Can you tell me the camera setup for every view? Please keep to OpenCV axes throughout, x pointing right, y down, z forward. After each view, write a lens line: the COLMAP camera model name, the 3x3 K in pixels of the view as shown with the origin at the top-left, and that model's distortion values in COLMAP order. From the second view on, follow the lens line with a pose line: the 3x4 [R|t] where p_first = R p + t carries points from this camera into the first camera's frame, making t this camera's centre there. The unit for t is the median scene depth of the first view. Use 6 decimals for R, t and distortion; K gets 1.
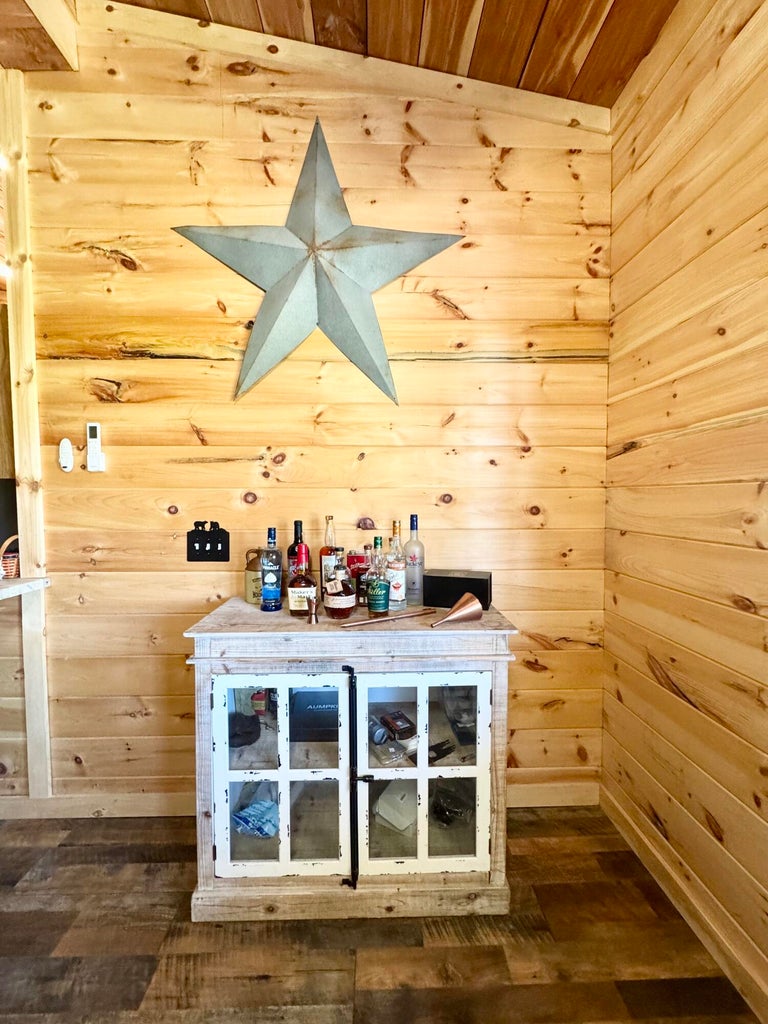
lens RADIAL K [[409.4, 0, 377.3], [0, 409.4, 517.9], [0, 0, 1]] dist [-0.004640, 0.000197]
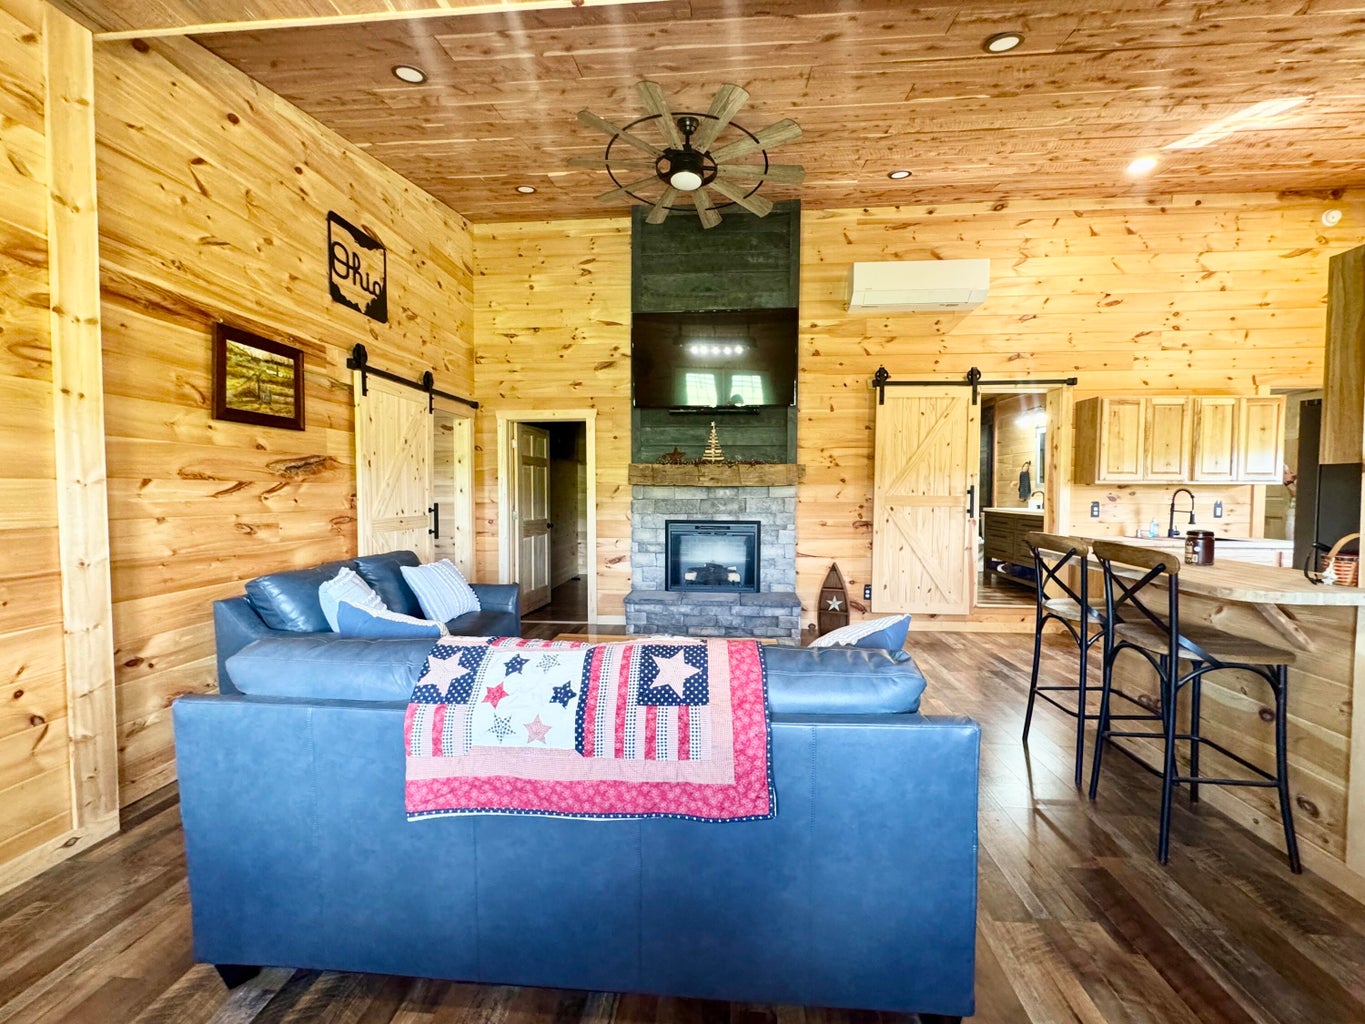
lens RADIAL K [[545.7, 0, 685.2], [0, 545.7, 509.2], [0, 0, 1]] dist [-0.004640, 0.000197]
pose [[-0.101614, 0.033879, -0.994247, 0.343353], [-0.039404, 0.998499, 0.038051, 0.007705], [0.994043, 0.043044, -0.100126, -0.229876]]
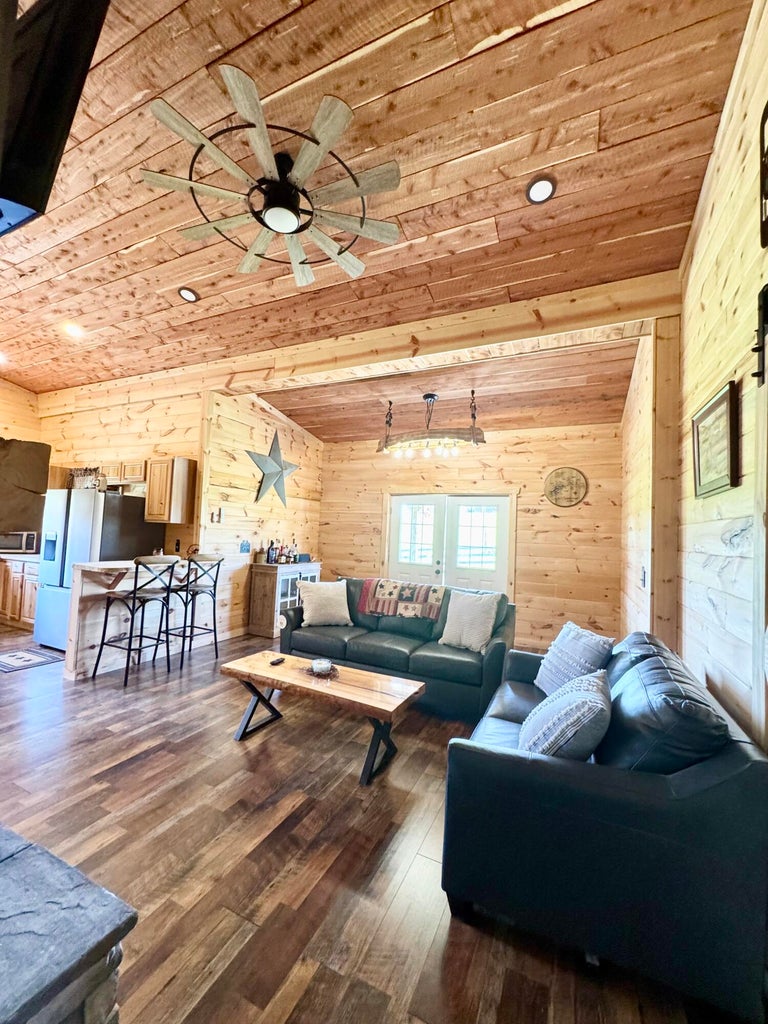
lens RADIAL K [[409.4, 0, 389.4], [0, 409.4, 515.3], [0, 0, 1]] dist [-0.004640, 0.000197]
pose [[0.439426, 0.061427, 0.896176, -2.822797], [-0.008529, 0.997899, -0.064218, 0.009963], [-0.898238, 0.020576, 0.439027, -1.428373]]
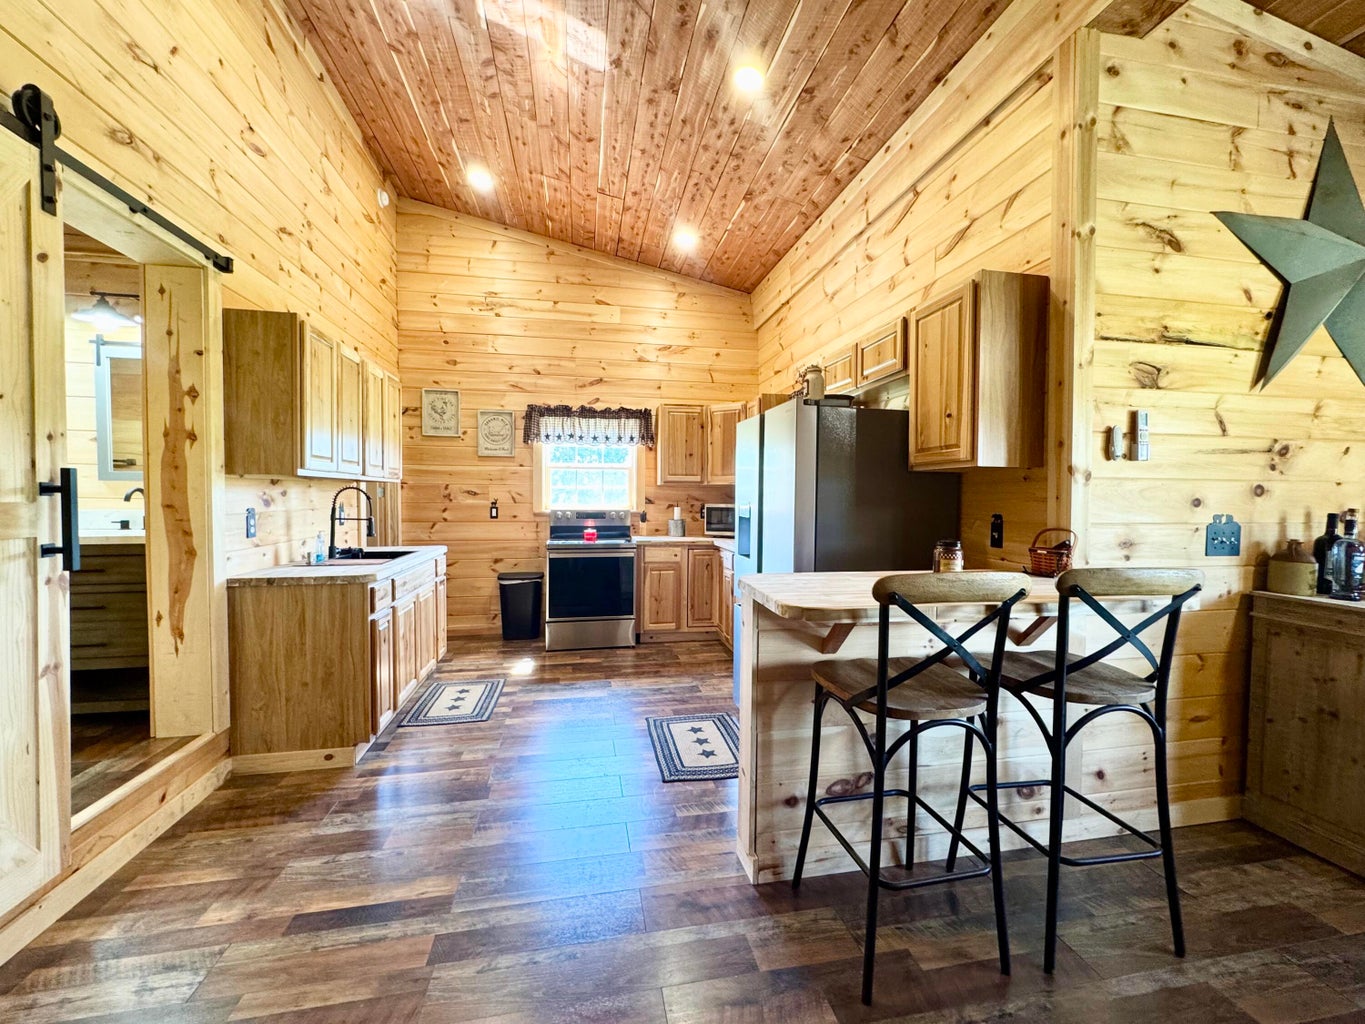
lens RADIAL K [[545.7, 0, 676.4], [0, 545.7, 510.0], [0, 0, 1]] dist [-0.004640, 0.000197]
pose [[0.987636, 0.001356, 0.156761, -1.912385], [-0.000144, 0.999970, -0.007743, 0.008303], [-0.156766, 0.007624, 0.987606, -0.066449]]
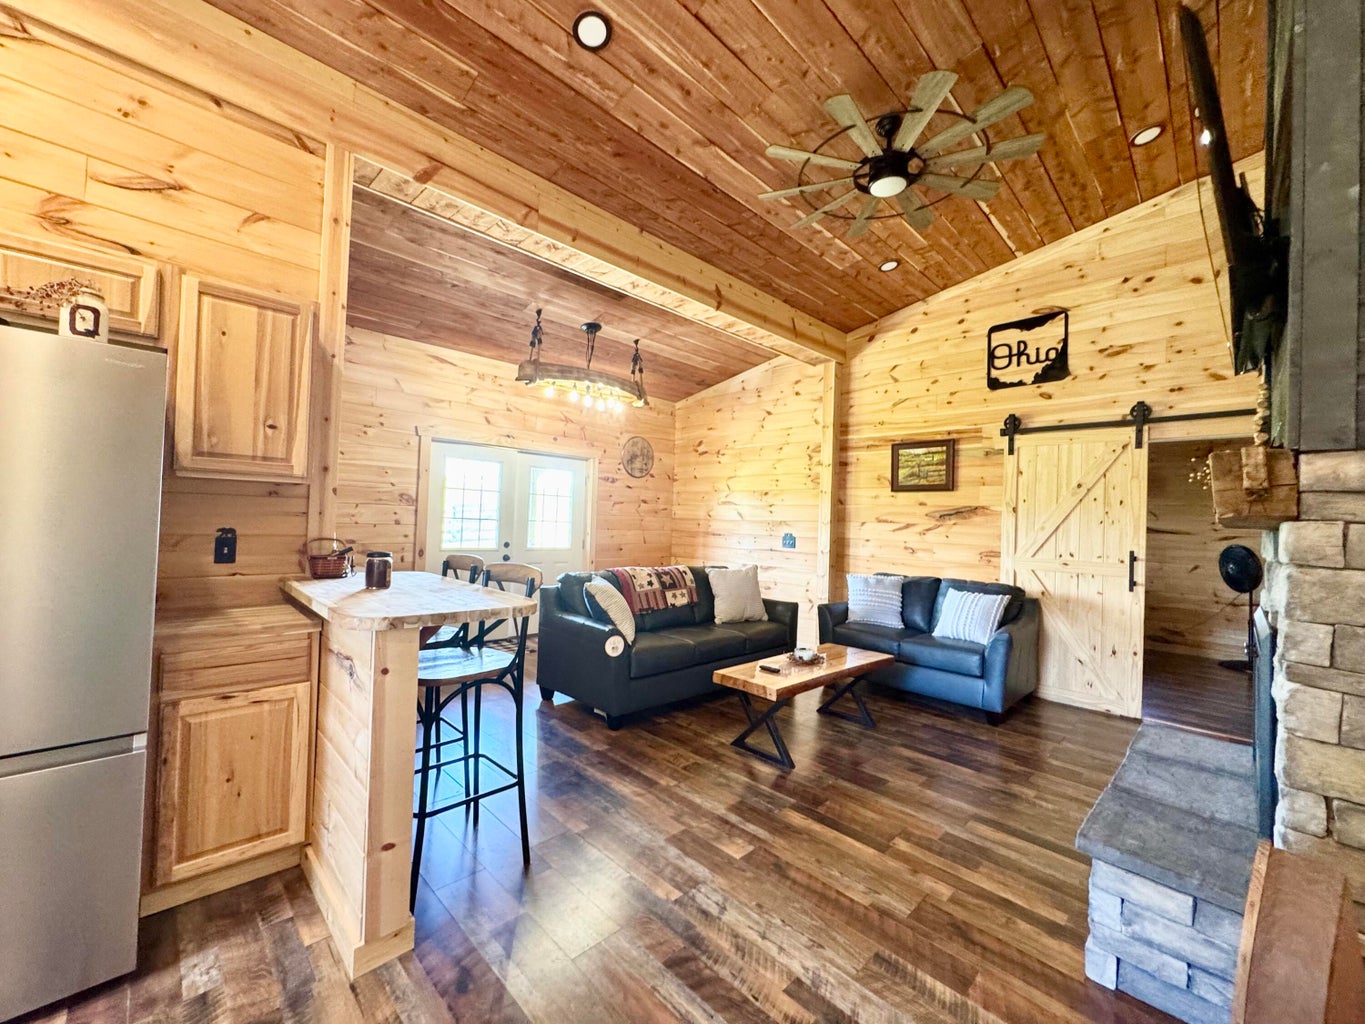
lens RADIAL K [[545.7, 0, 681.5], [0, 545.7, 513.4], [0, 0, 1]] dist [-0.004640, 0.000197]
pose [[-0.684498, -0.011444, 0.728924, -2.622983], [-0.004407, 0.999923, 0.011559, -0.049556], [-0.729001, 0.004700, -0.684496, 1.311855]]
